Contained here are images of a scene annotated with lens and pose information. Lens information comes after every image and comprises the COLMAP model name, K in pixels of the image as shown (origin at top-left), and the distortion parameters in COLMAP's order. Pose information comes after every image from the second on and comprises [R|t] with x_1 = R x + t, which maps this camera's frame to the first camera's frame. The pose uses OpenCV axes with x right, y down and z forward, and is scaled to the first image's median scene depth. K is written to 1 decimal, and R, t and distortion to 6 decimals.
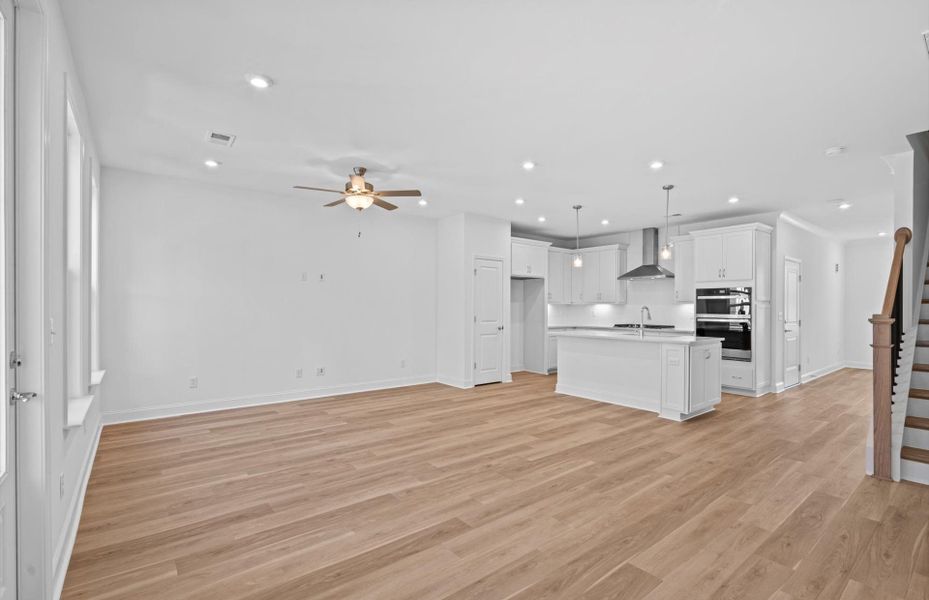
lens RADIAL K [[418.7, 0, 464.7], [0, 418.7, 305.2], [0, 0, 1]] dist [-0.011363, 0.001287]
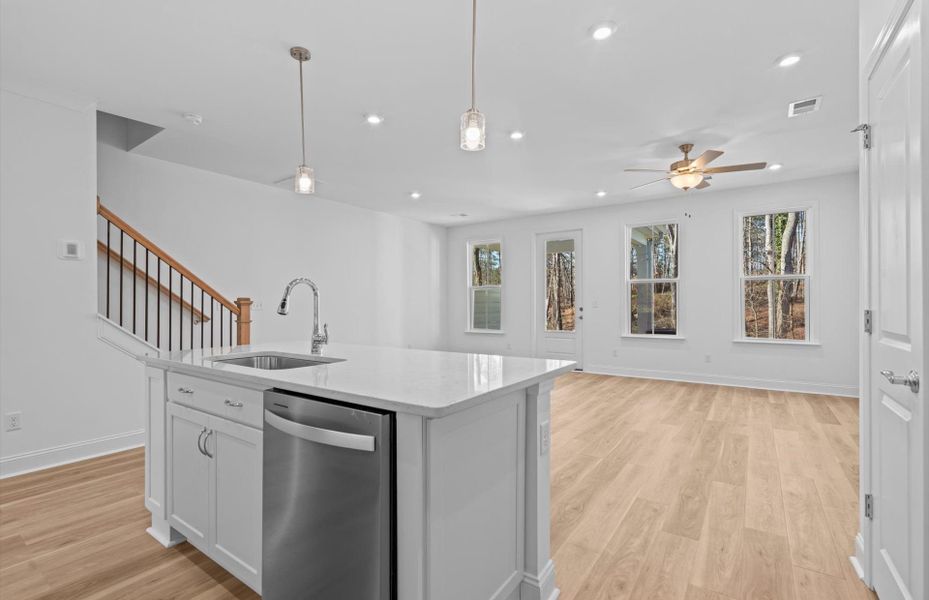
lens RADIAL K [[418.7, 0, 464.5], [0, 418.7, 303.6], [0, 0, 1]] dist [-0.011363, 0.001287]
pose [[-0.959058, -0.000228, -0.283210, 0.481381], [0.001861, 0.999973, -0.007109, 0.034465], [0.283204, -0.007345, -0.959032, 1.706384]]
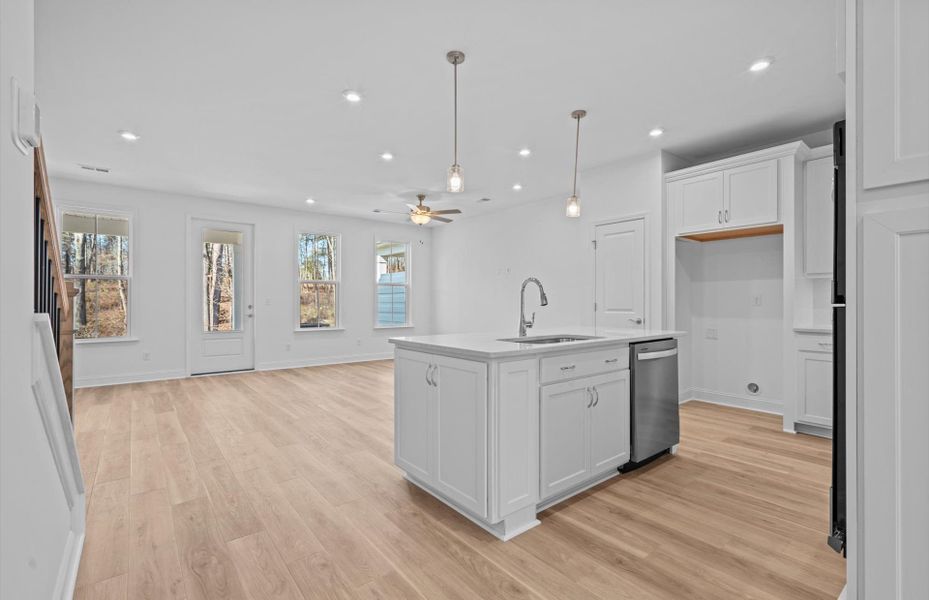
lens RADIAL K [[418.7, 0, 466.6], [0, 418.7, 300.7], [0, 0, 1]] dist [-0.011363, 0.001287]
pose [[0.007891, -0.007296, -0.999942, 1.131772], [0.006260, 0.999954, -0.007246, 0.039031], [0.999949, -0.006203, 0.007936, 1.110395]]
